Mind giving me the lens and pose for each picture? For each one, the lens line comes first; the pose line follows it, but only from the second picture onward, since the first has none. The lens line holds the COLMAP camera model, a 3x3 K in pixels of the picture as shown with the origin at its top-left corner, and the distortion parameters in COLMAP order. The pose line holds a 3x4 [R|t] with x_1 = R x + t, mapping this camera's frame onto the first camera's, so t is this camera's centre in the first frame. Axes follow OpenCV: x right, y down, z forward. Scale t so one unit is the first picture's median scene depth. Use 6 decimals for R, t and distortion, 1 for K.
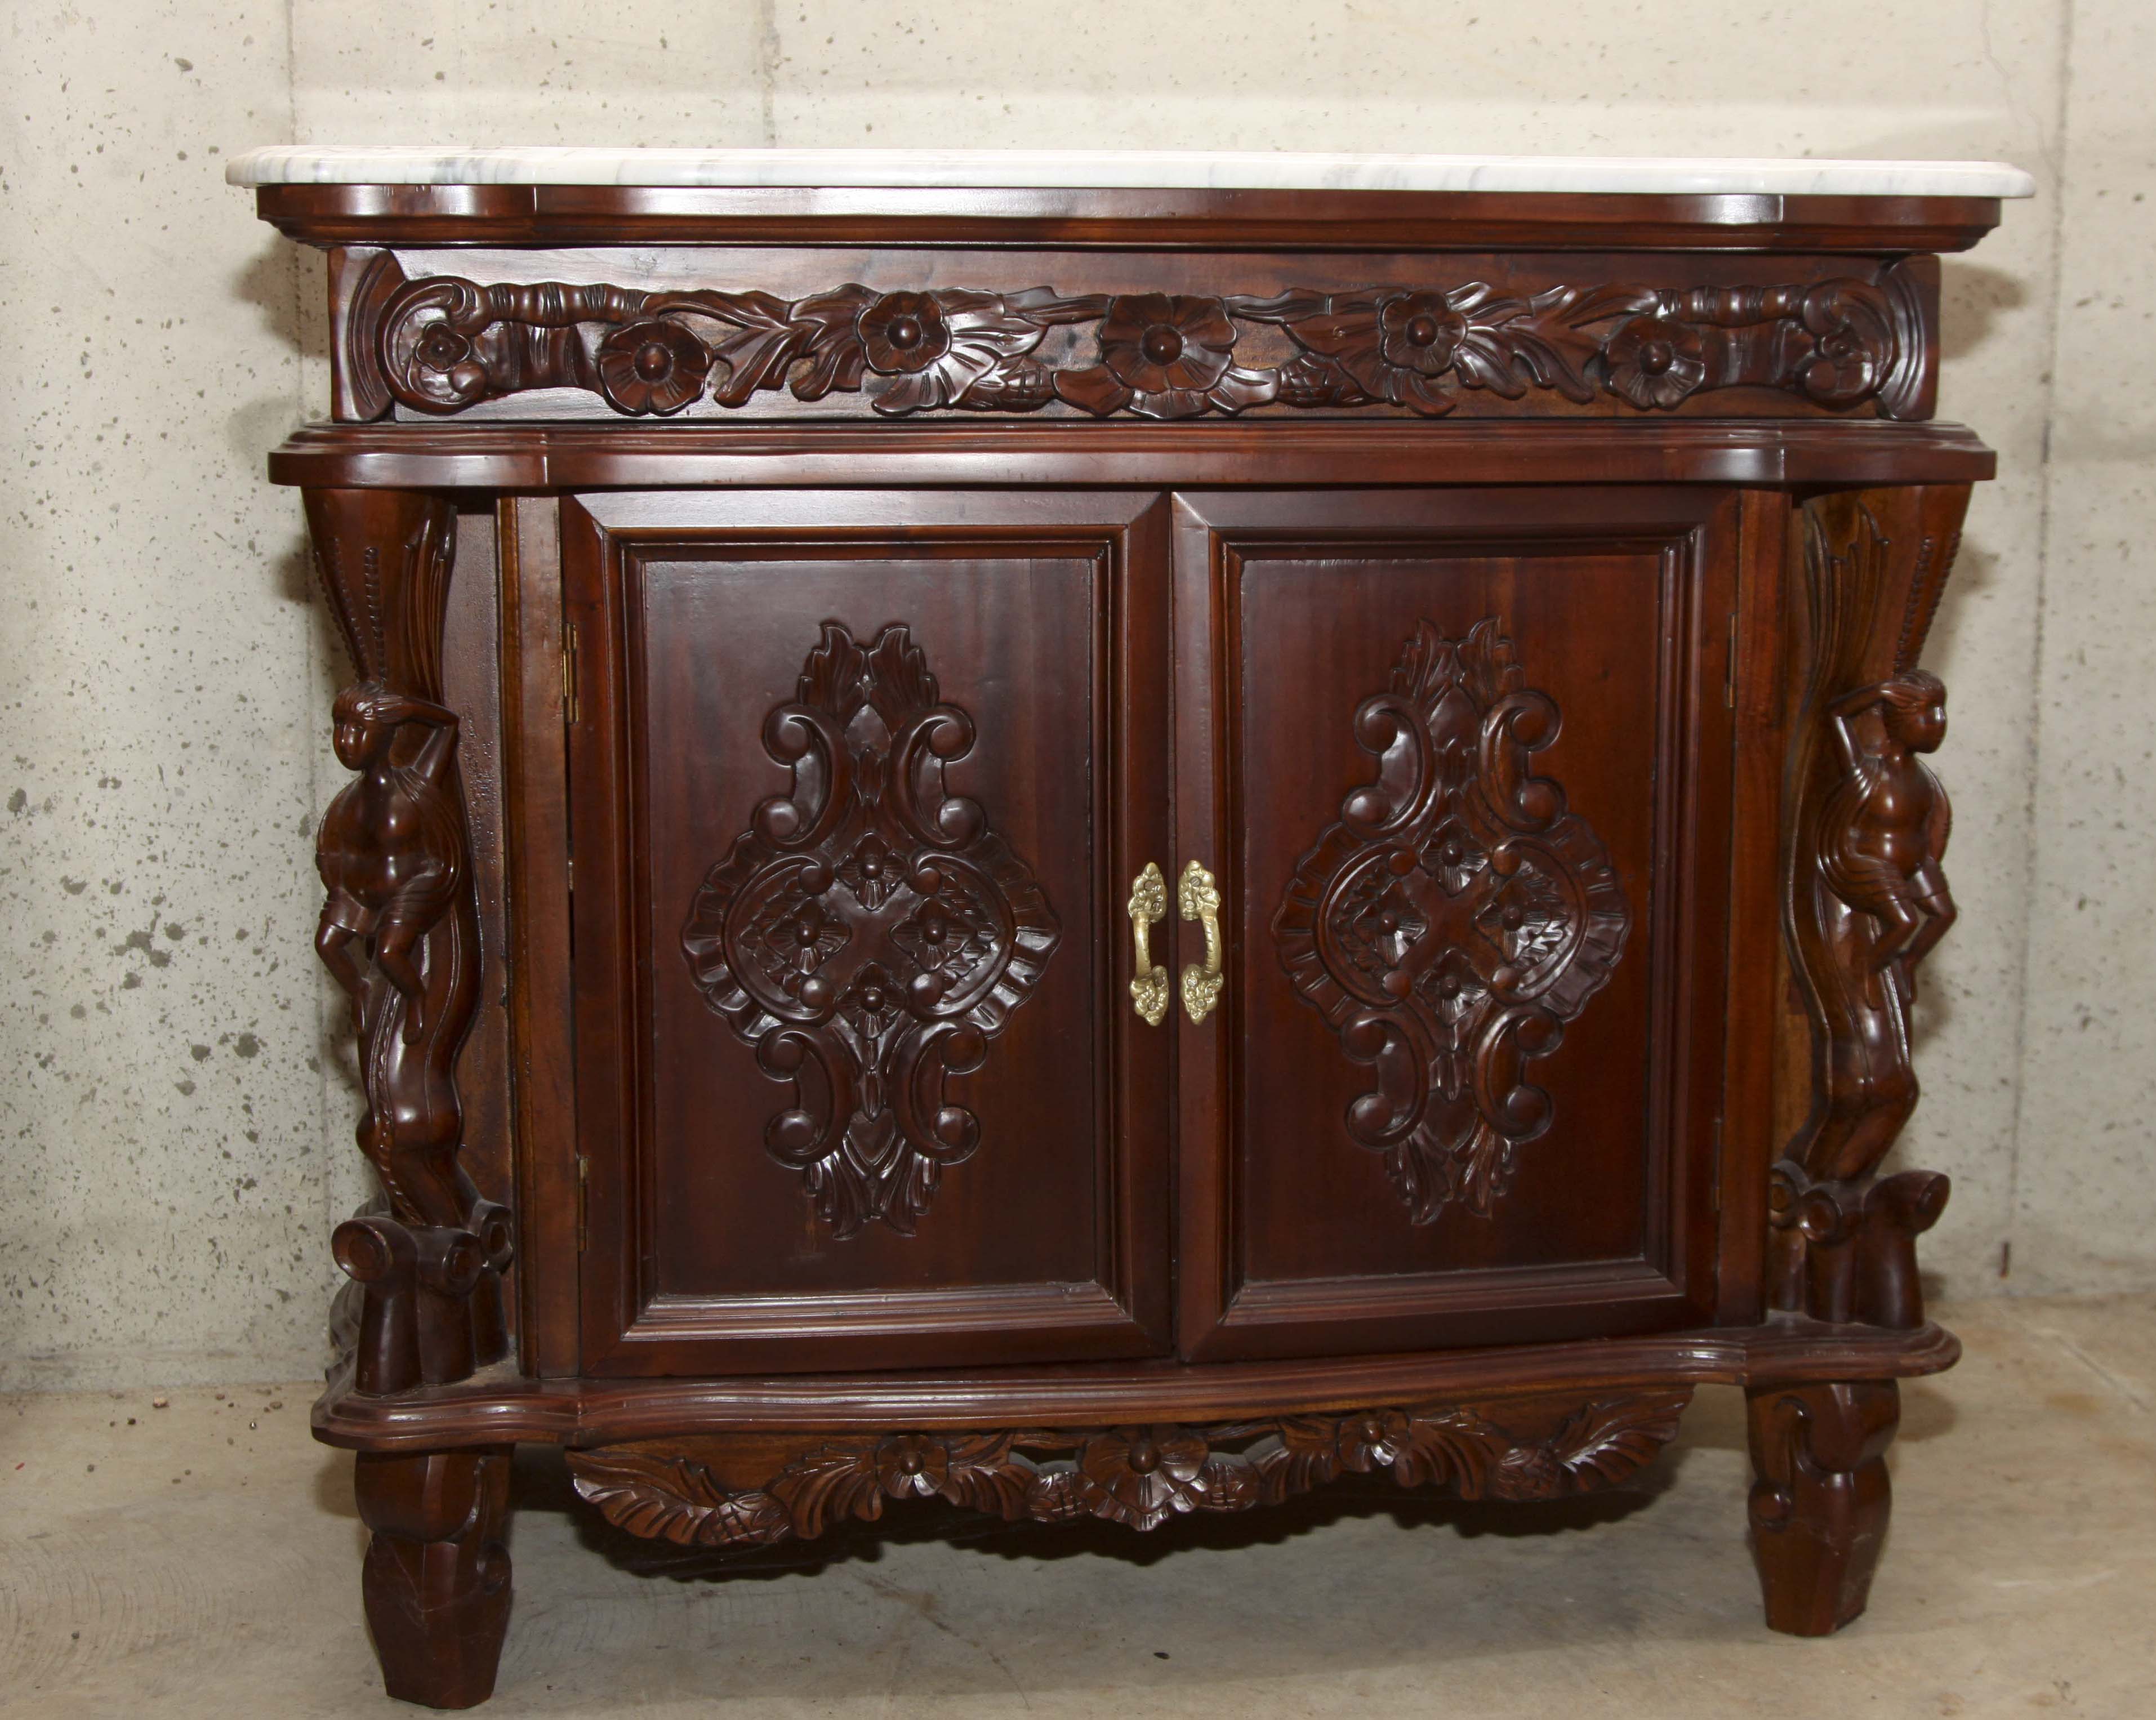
lens RADIAL K [[3641.5, 0, 1238.0], [0, 3641.5, 949.1], [0, 0, 1]] dist [-0.077164, 0.000000]
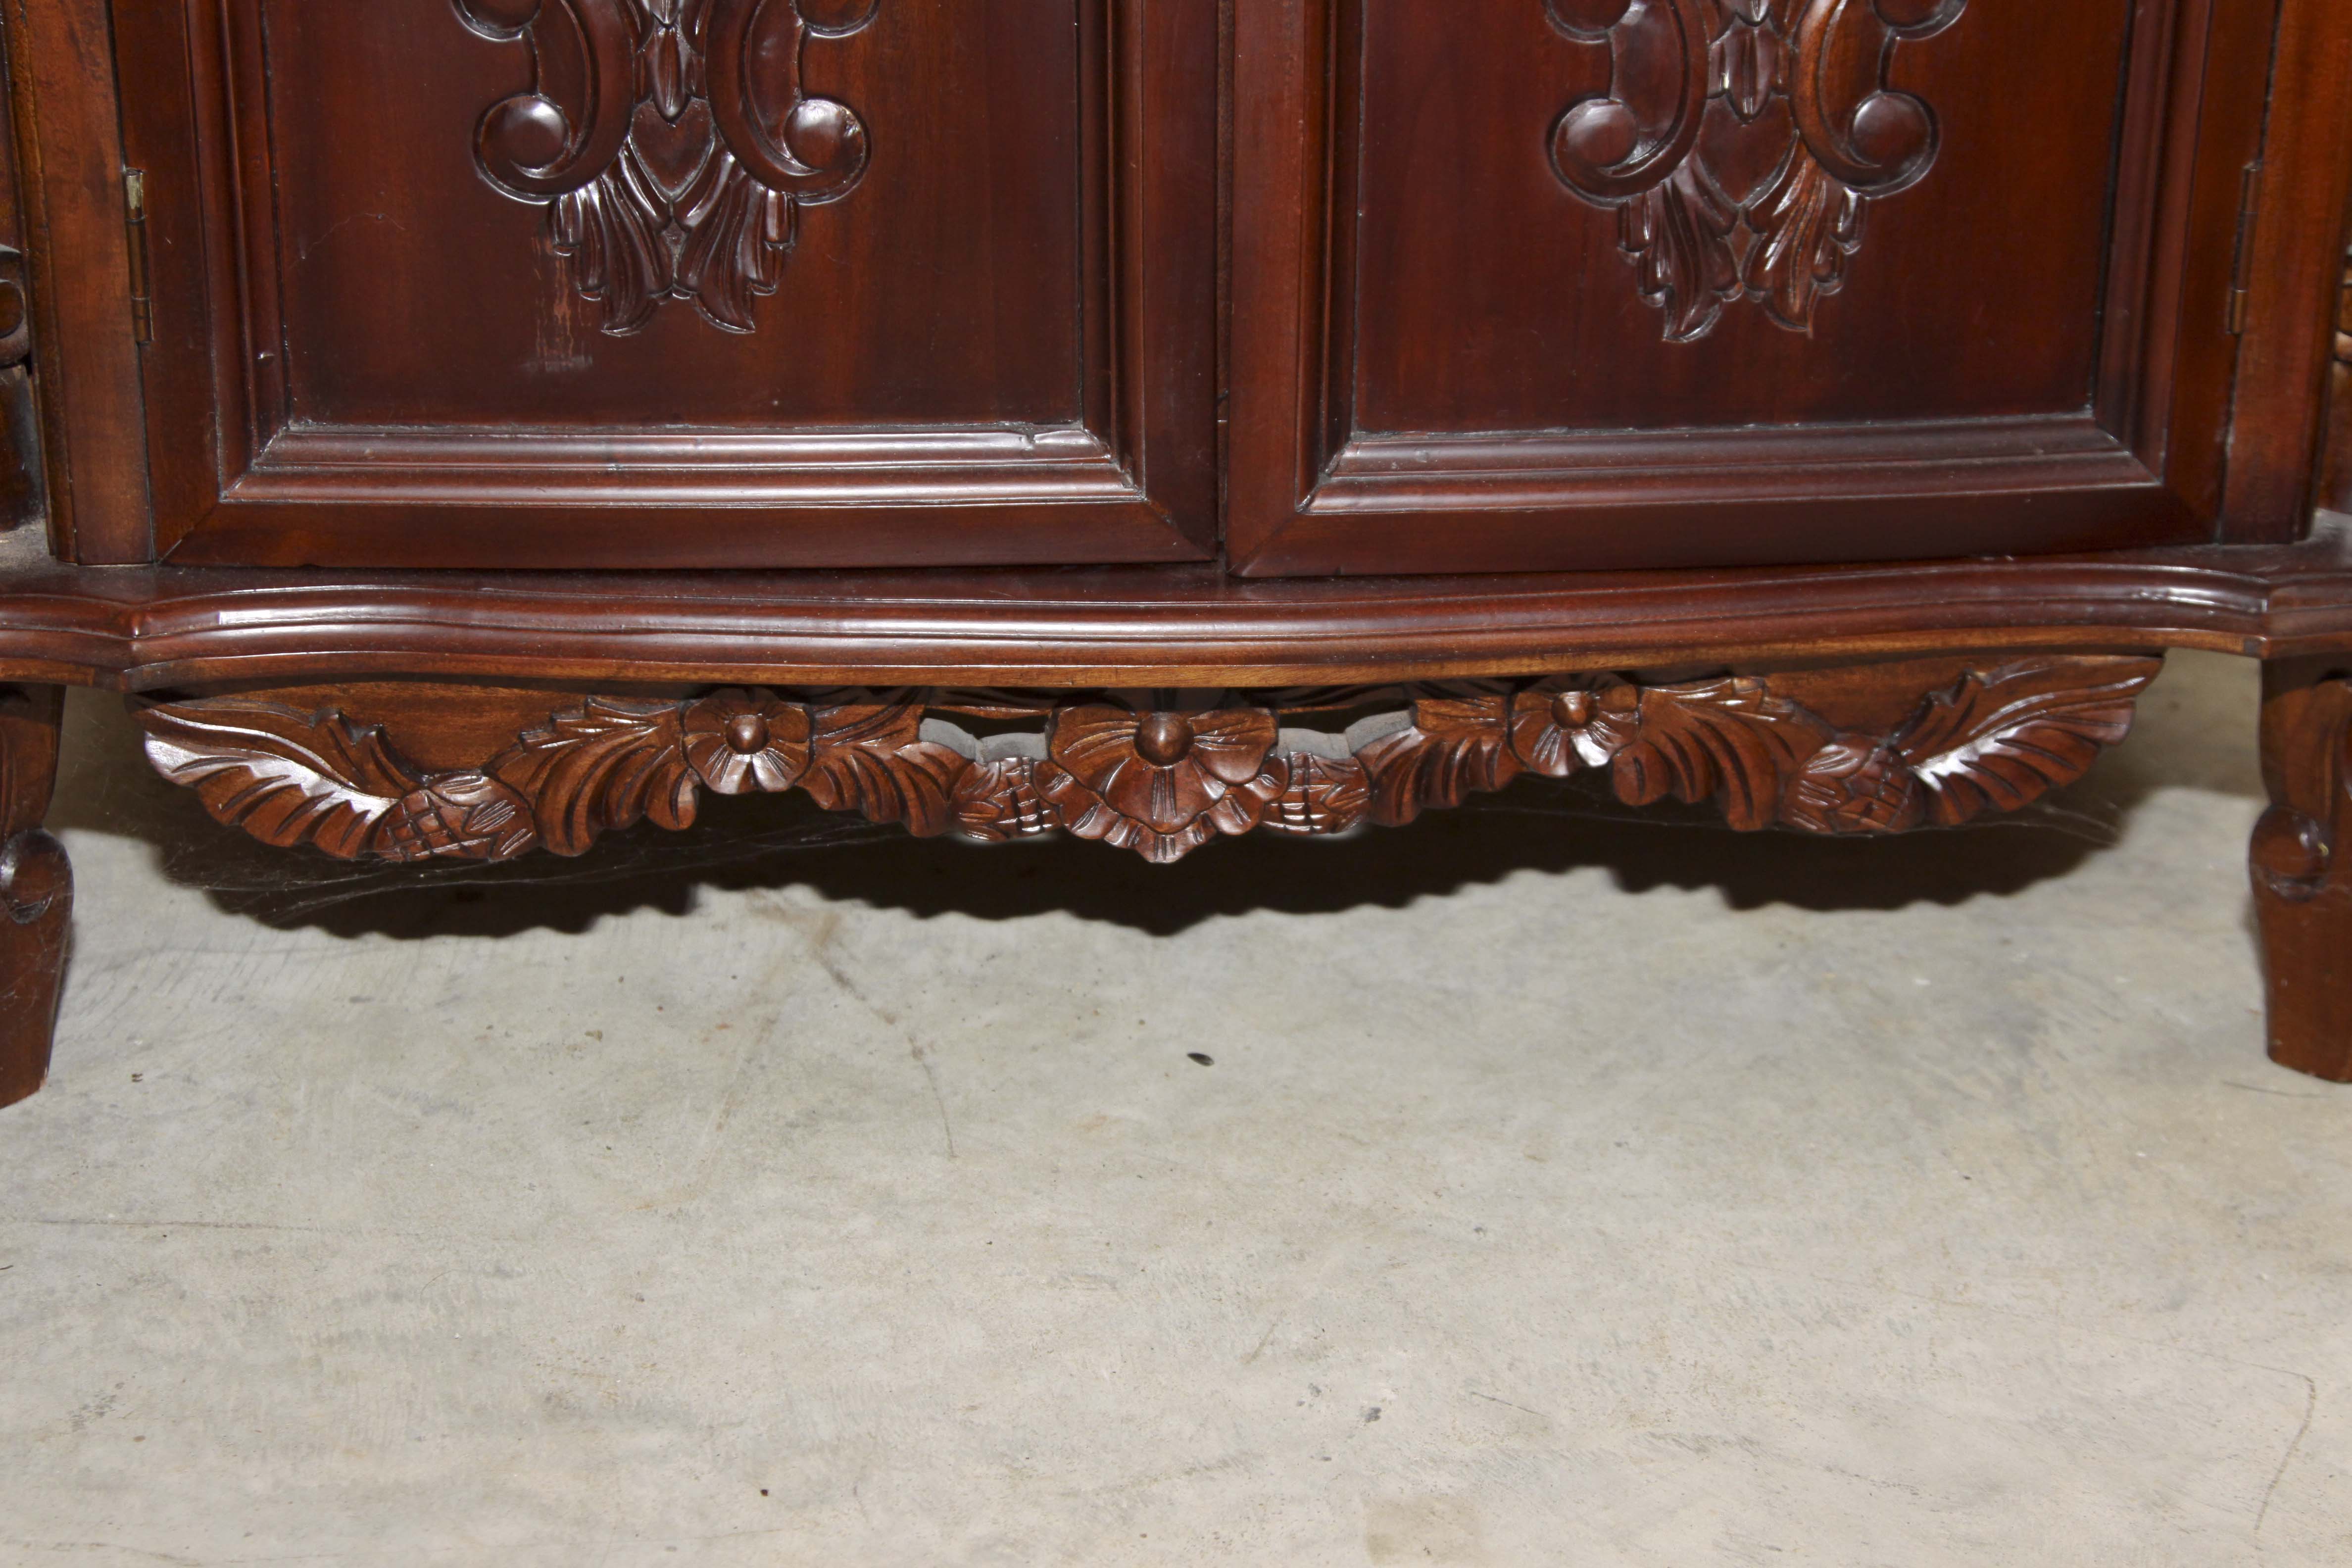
lens RADIAL K [[4273.6, 0, 1224.6], [0, 4273.6, 795.0], [0, 0, 1]] dist [0.046113, 0.000000]
pose [[0.994262, 0.050099, -0.094517, 0.046564], [-0.027349, 0.973237, 0.228169, -0.002856], [0.103419, -0.224275, 0.969023, 0.355682]]
